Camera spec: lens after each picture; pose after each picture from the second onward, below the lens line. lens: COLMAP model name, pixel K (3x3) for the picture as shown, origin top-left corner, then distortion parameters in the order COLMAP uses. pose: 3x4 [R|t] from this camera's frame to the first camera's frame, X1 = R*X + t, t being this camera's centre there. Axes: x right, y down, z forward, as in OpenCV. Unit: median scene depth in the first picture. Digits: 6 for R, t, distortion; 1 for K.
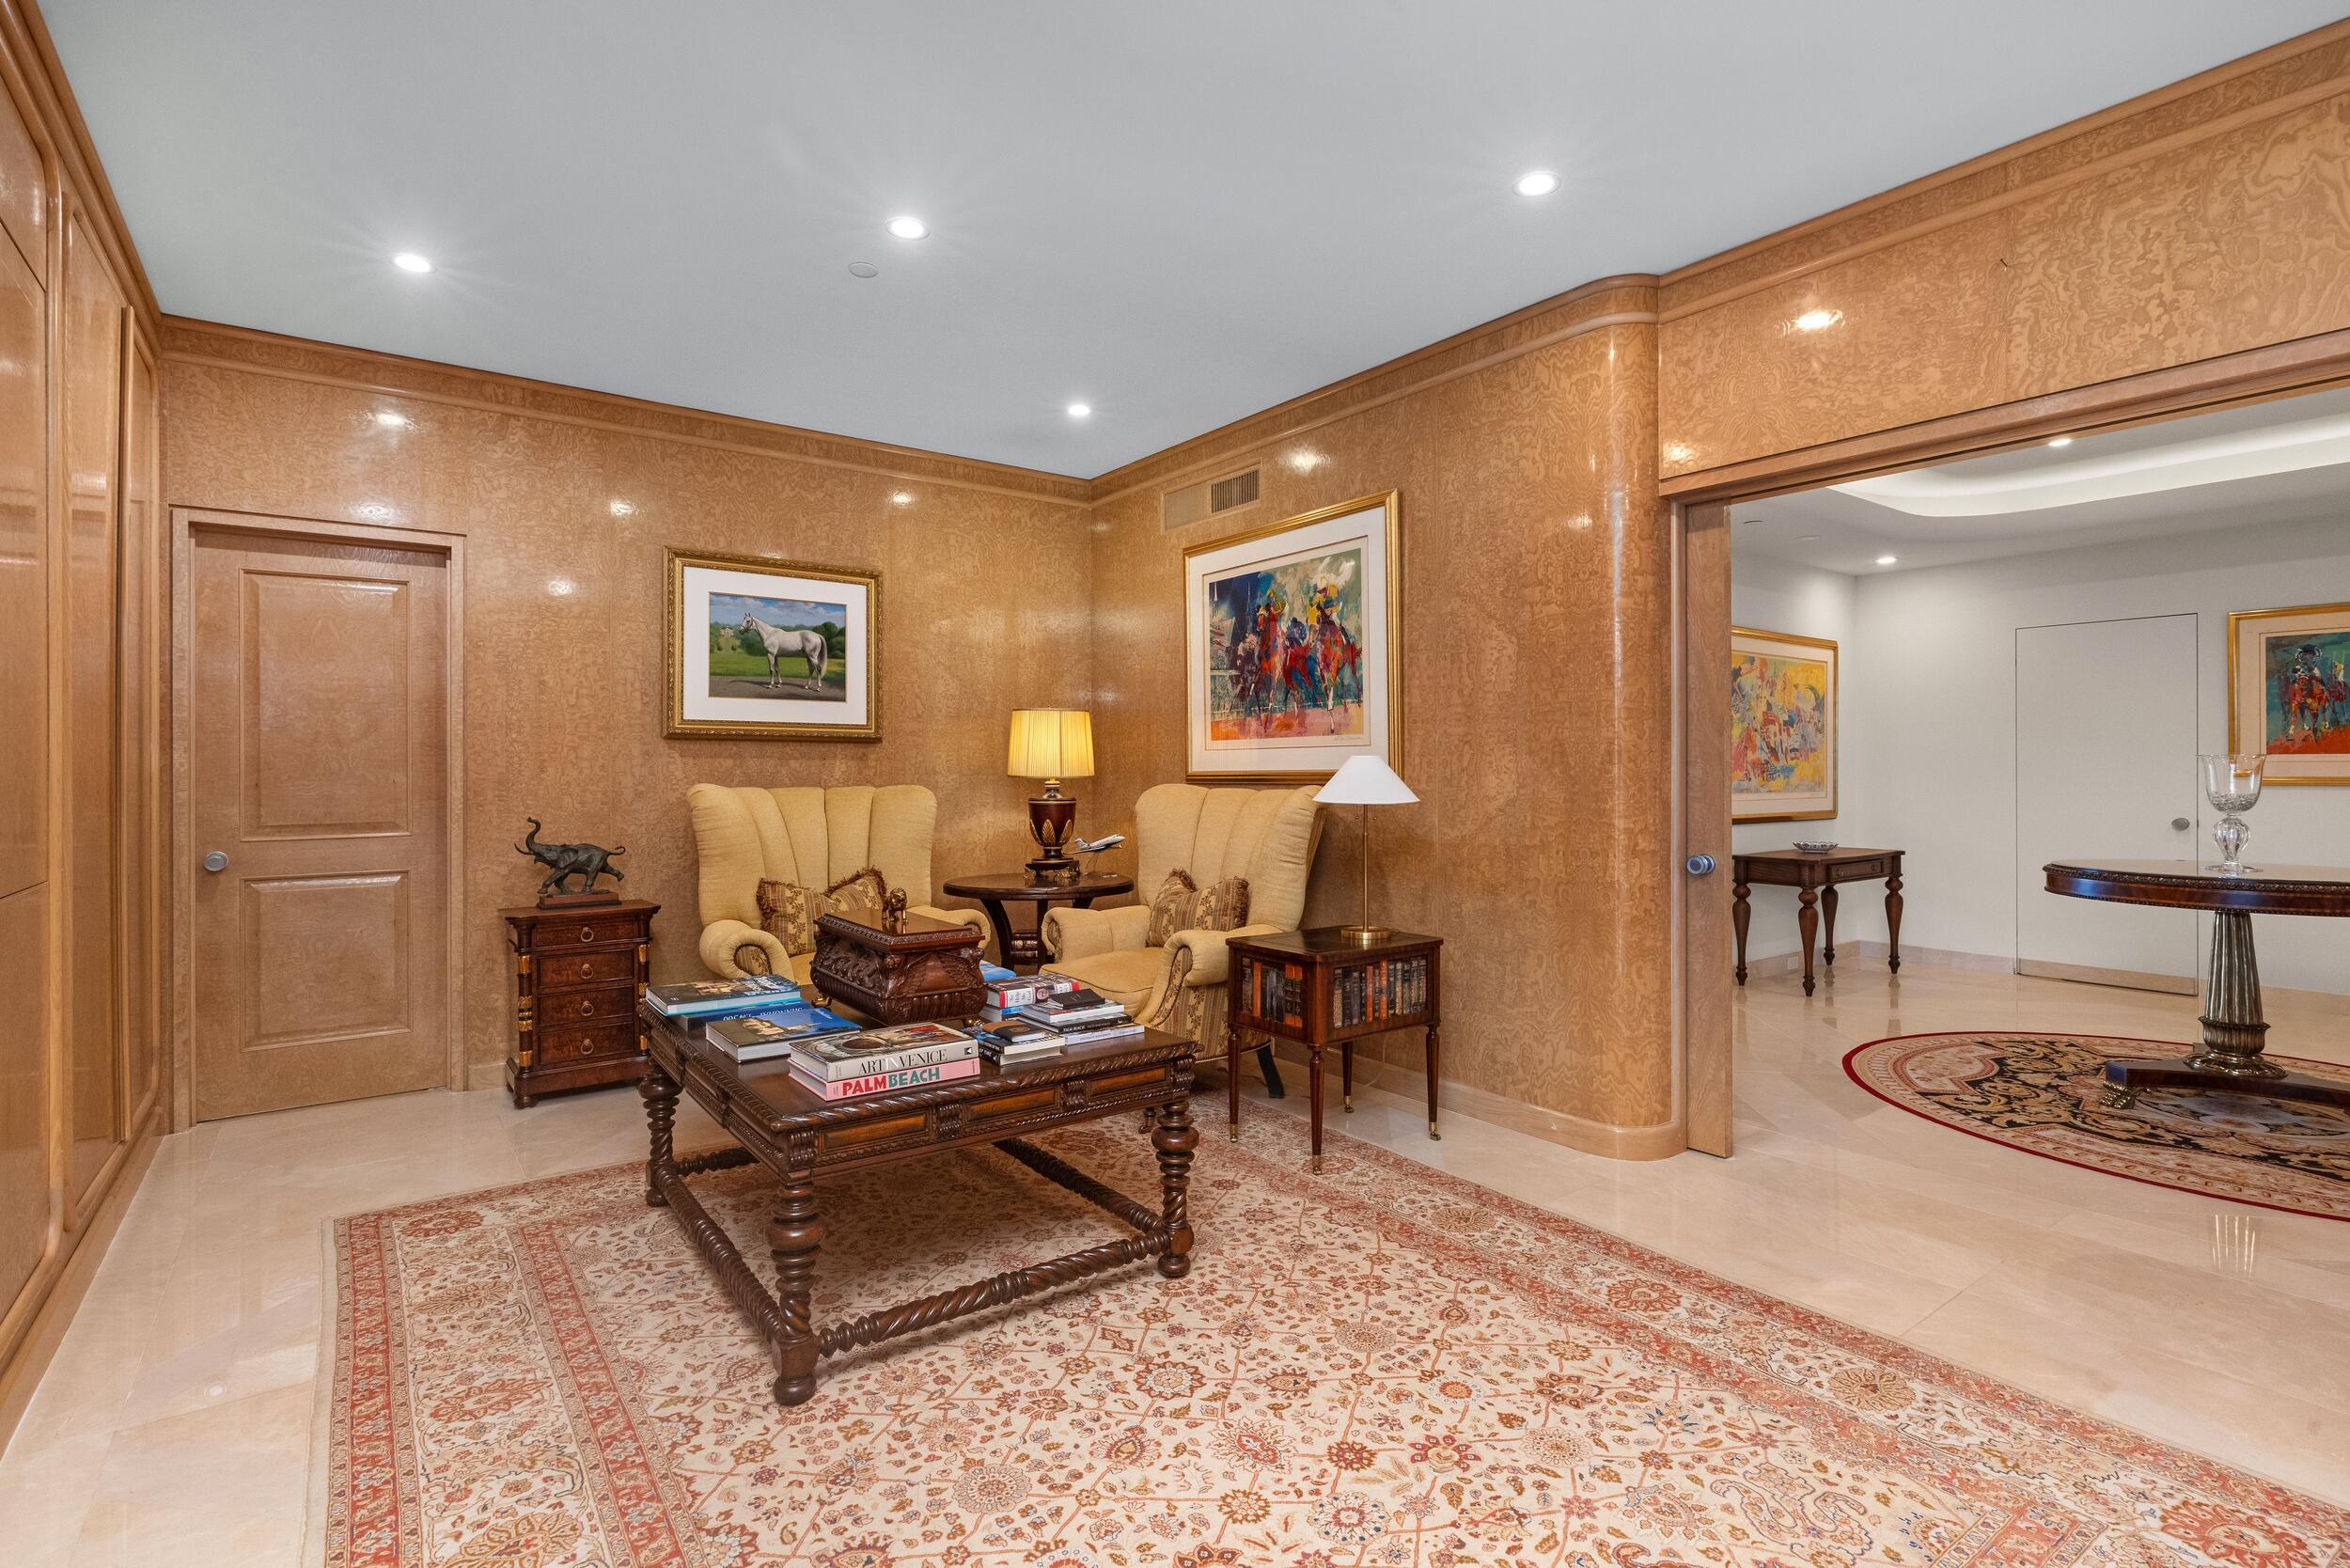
lens RADIAL K [[1127.4, 0, 1222.9], [0, 1127.4, 768.9], [0, 0, 1]] dist [-0.008209, 0.001559]
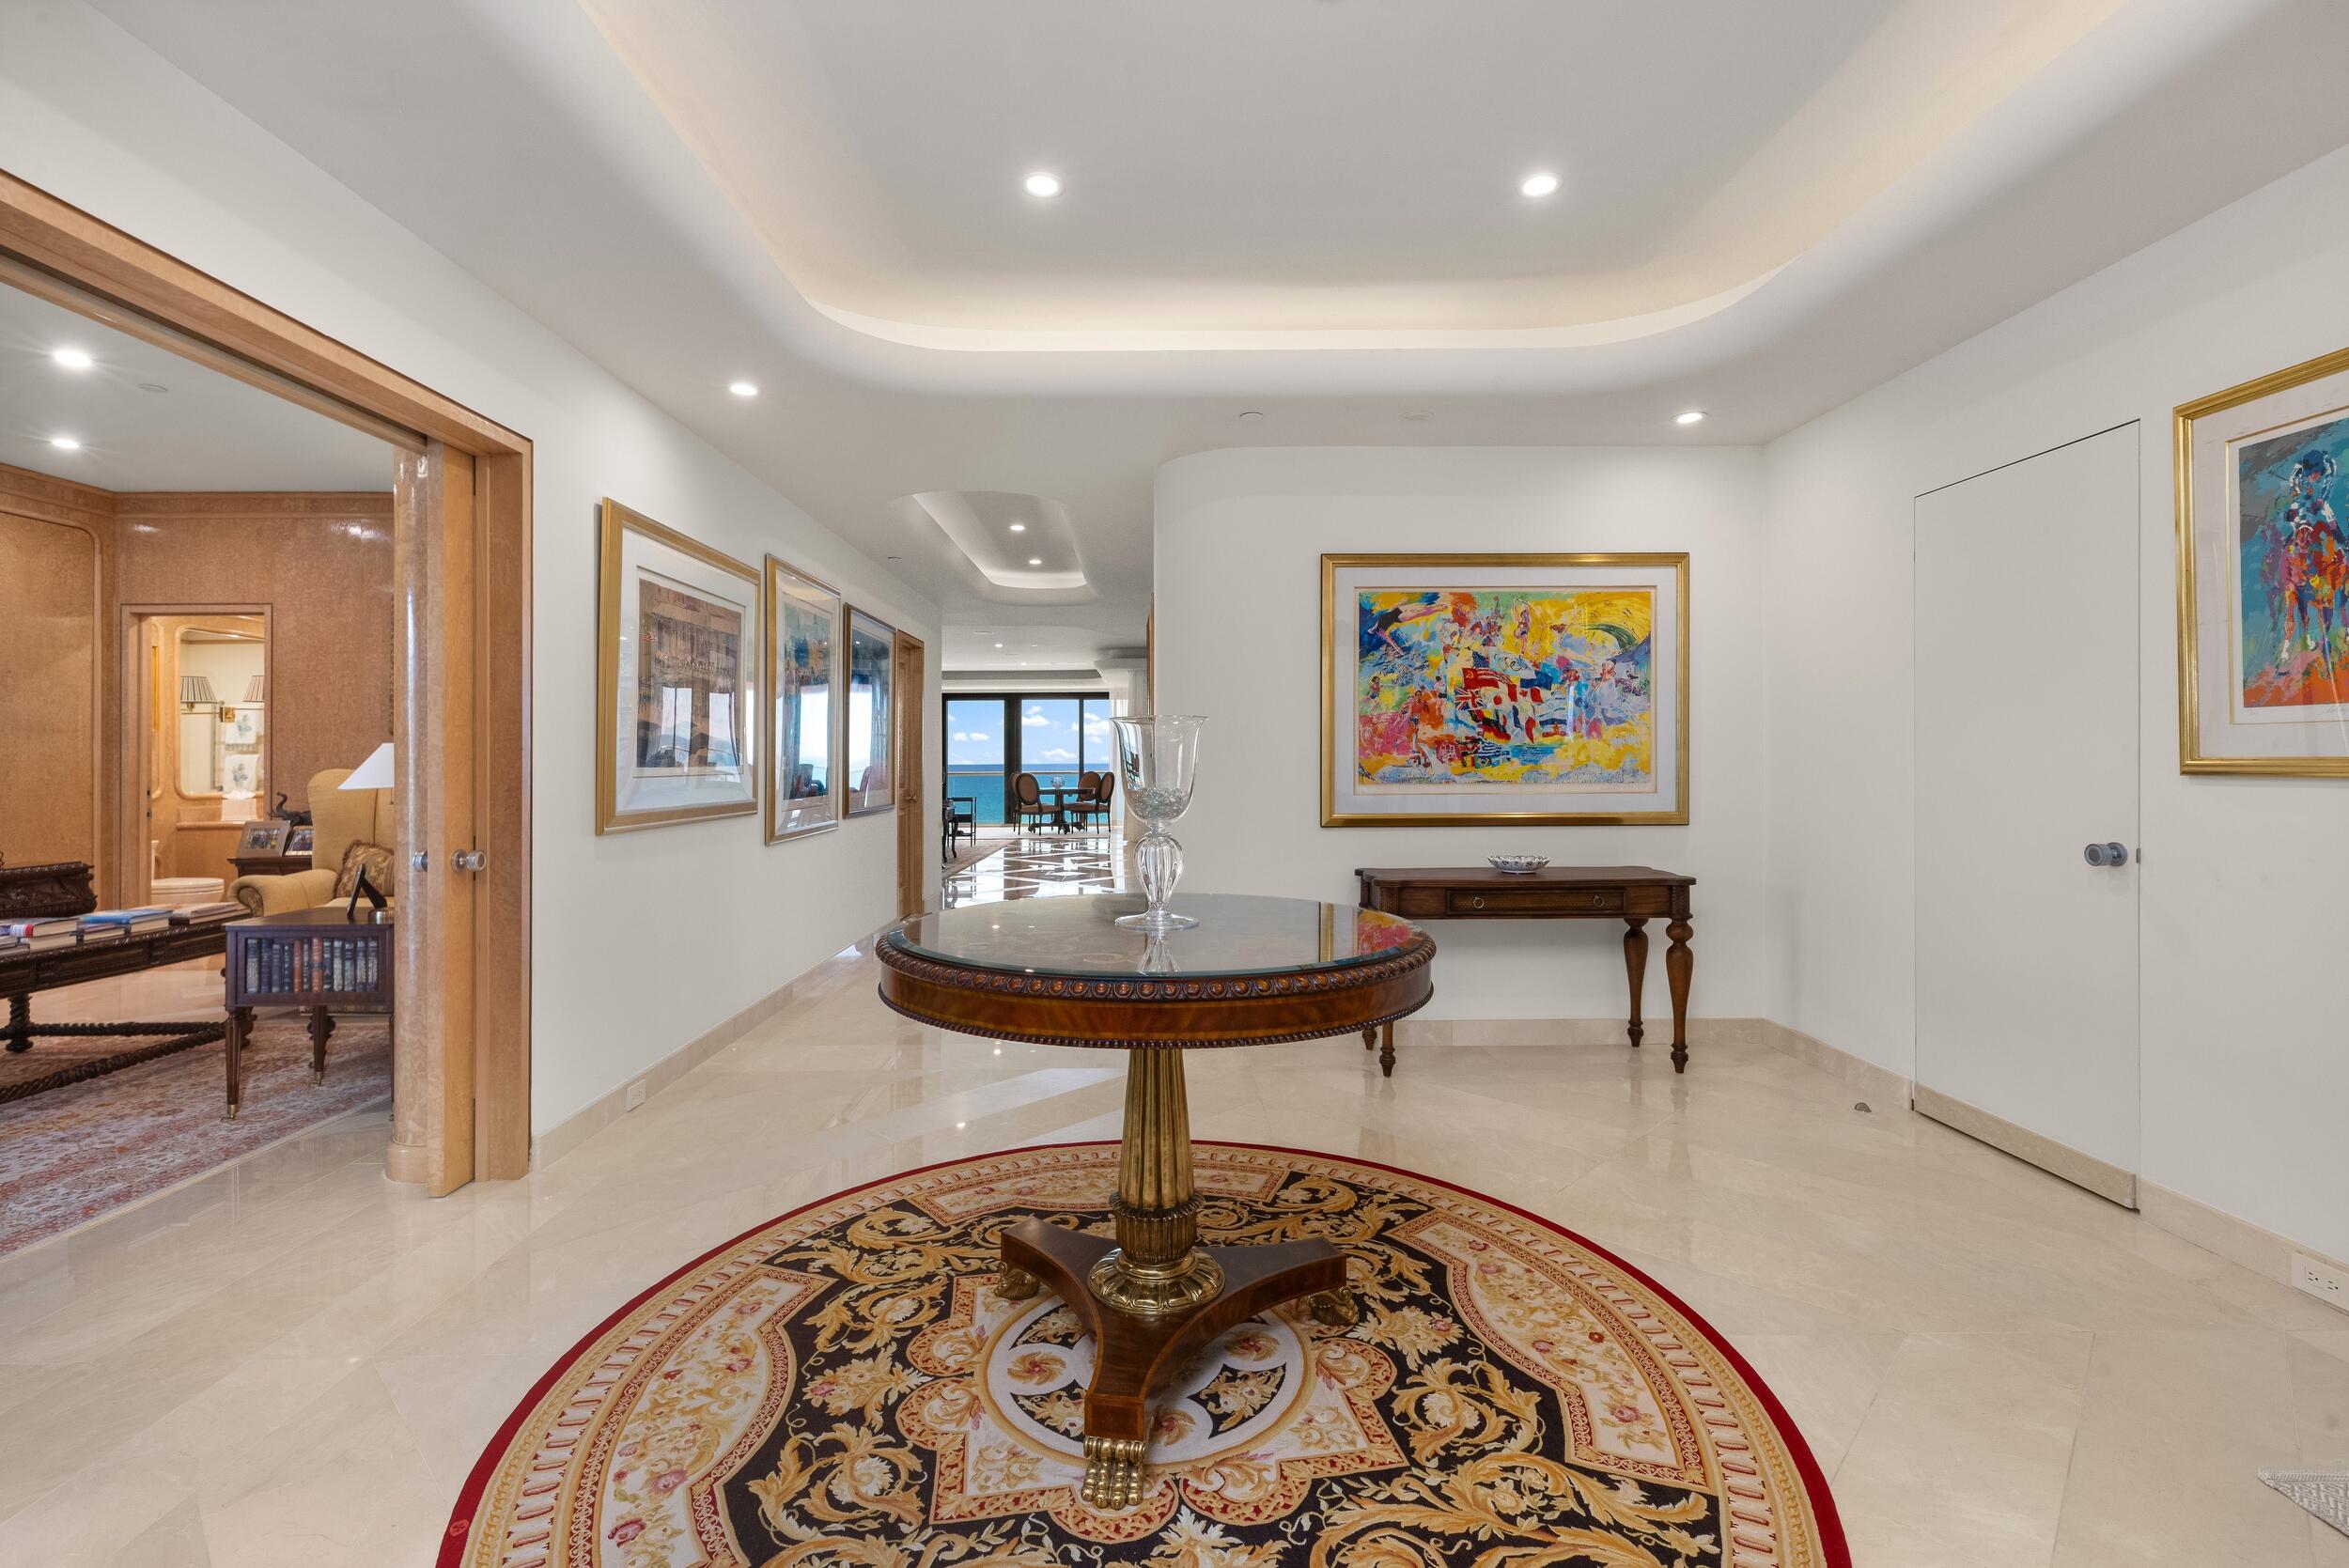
lens RADIAL K [[1092.5, 0, 1209.3], [0, 1092.5, 755.0], [0, 0, 1]] dist [0.001058, -0.000004]
pose [[0.806720, -0.006439, -0.590898, 1.085551], [0.006601, 0.999976, -0.001884, 0.004908], [0.590897, -0.002380, 0.806744, 0.507960]]
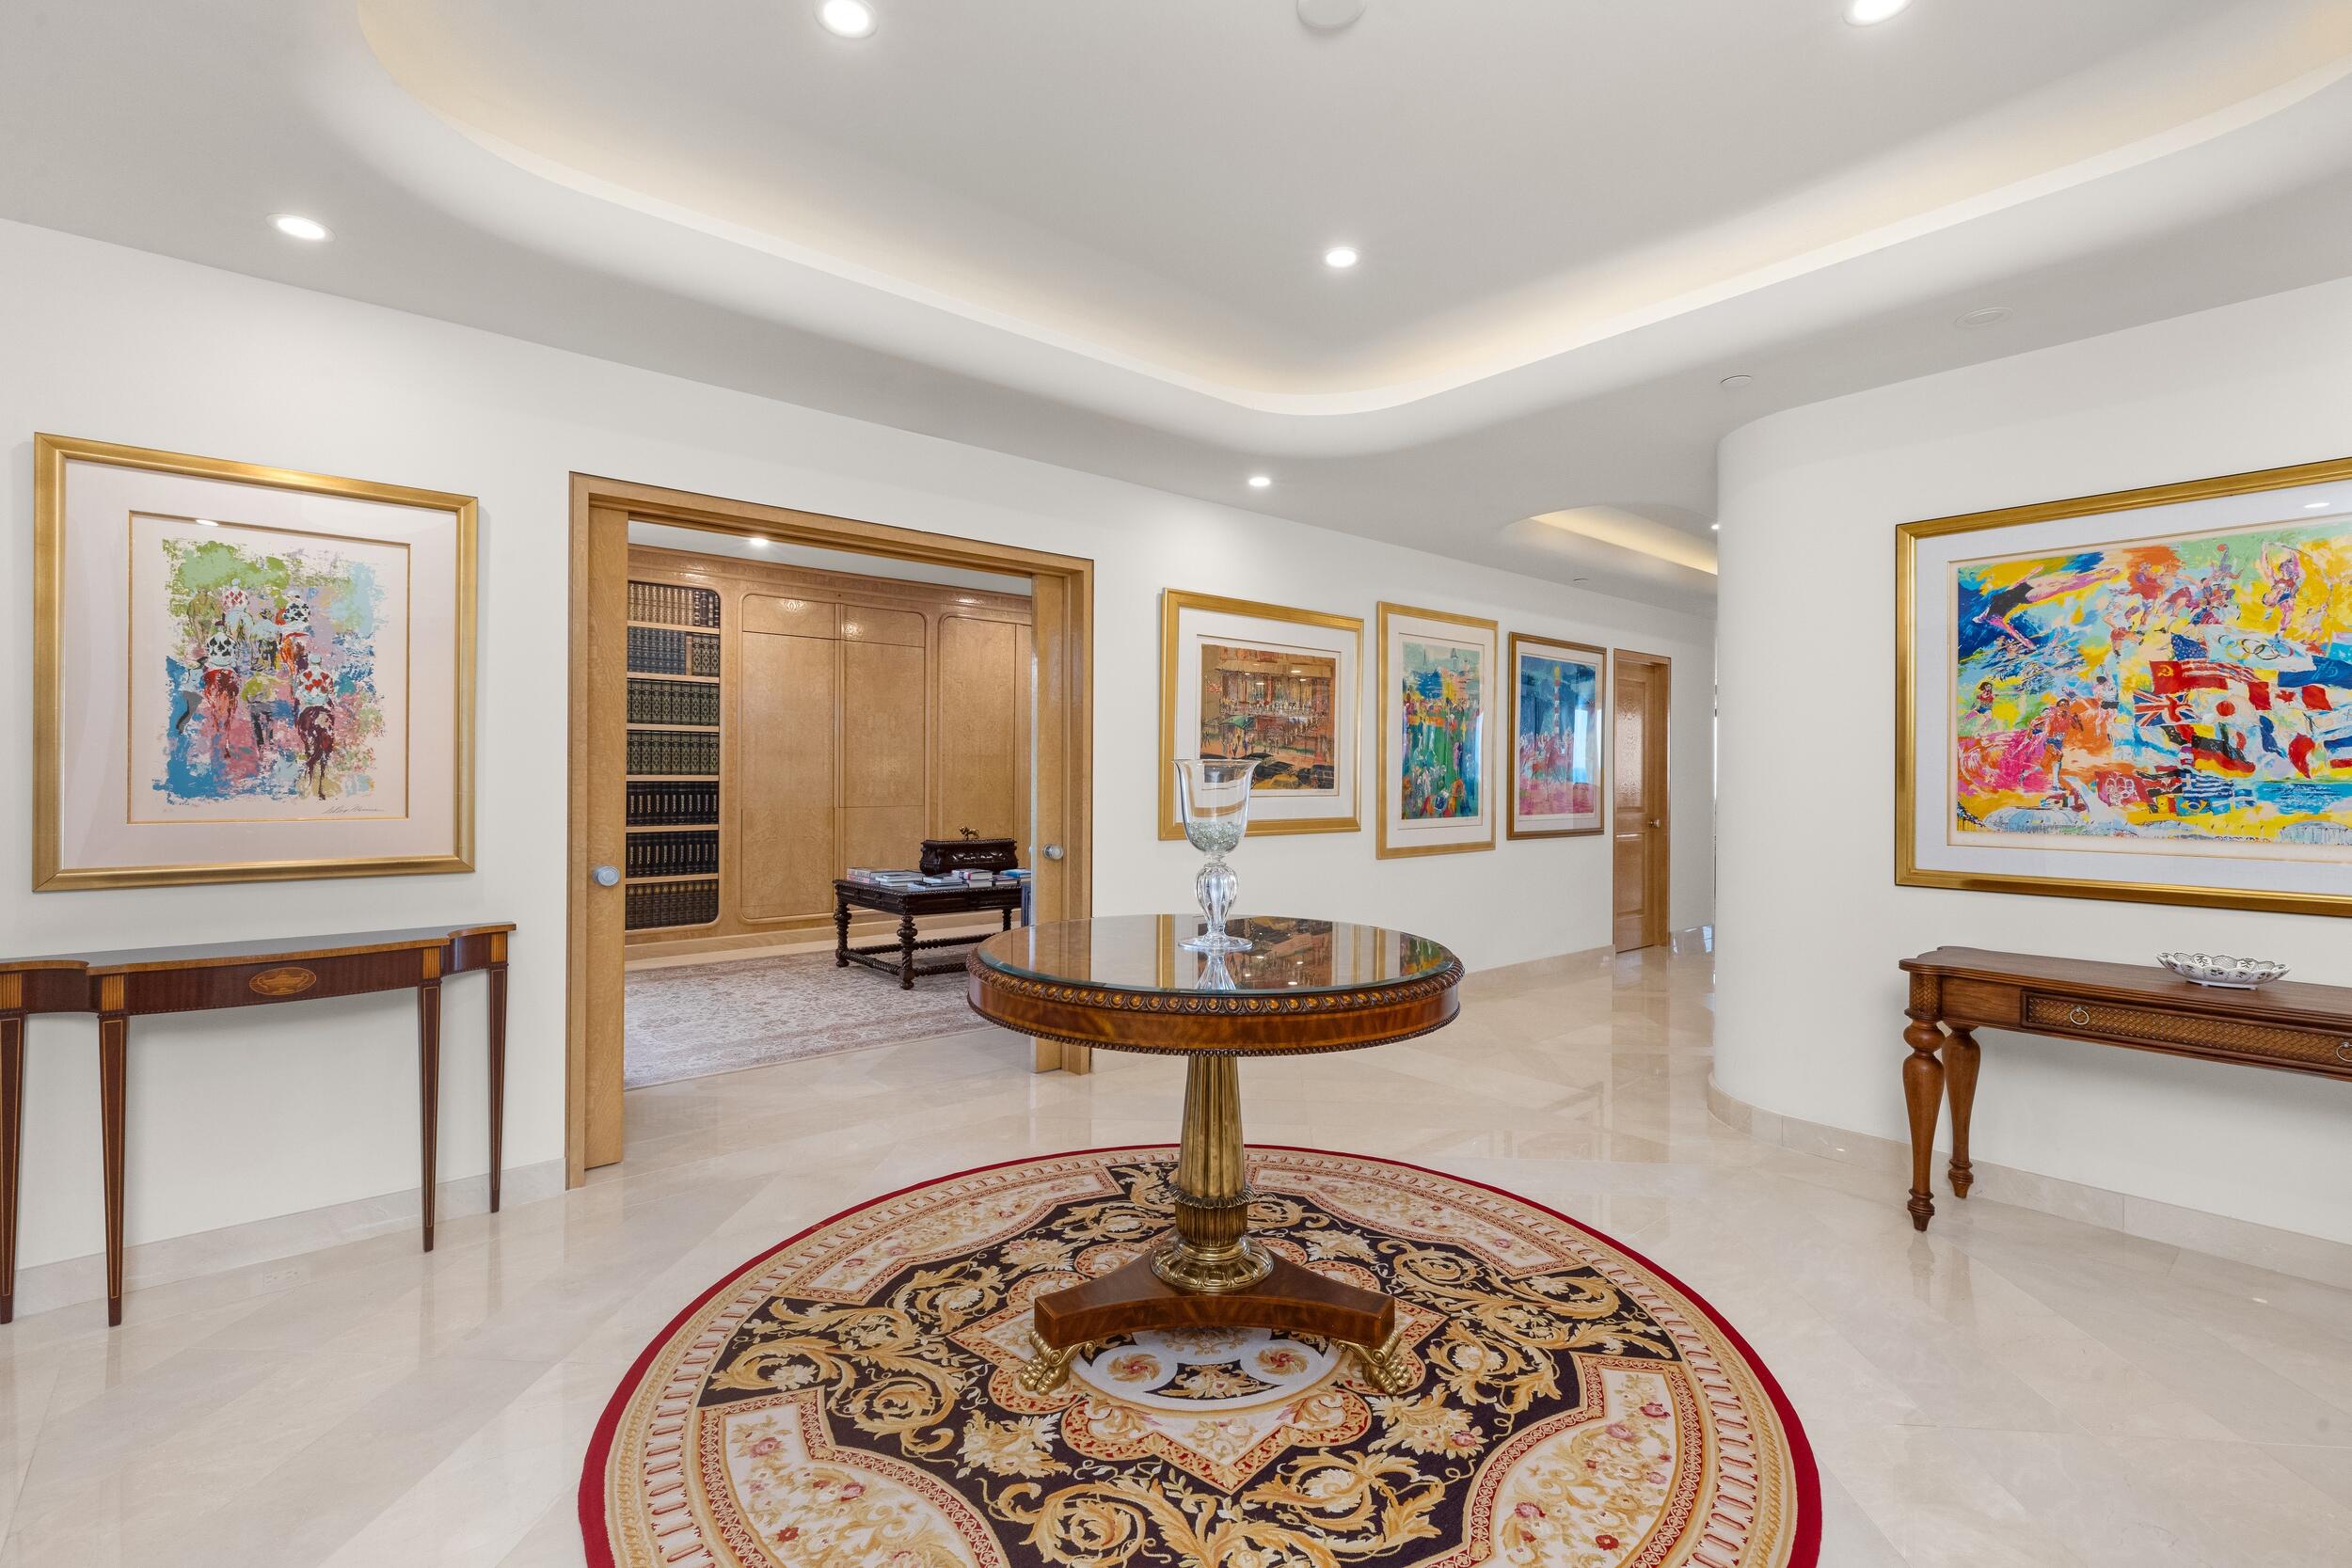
lens RADIAL K [[1107.1, 0, 1165.6], [0, 1107.1, 762.4], [0, 0, 1]] dist [0.005982, -0.000674]
pose [[0.035999, -0.009353, -0.999308, 1.323235], [-0.003792, 0.999948, -0.009496, -0.005785], [0.999345, 0.004131, 0.035962, 0.831898]]
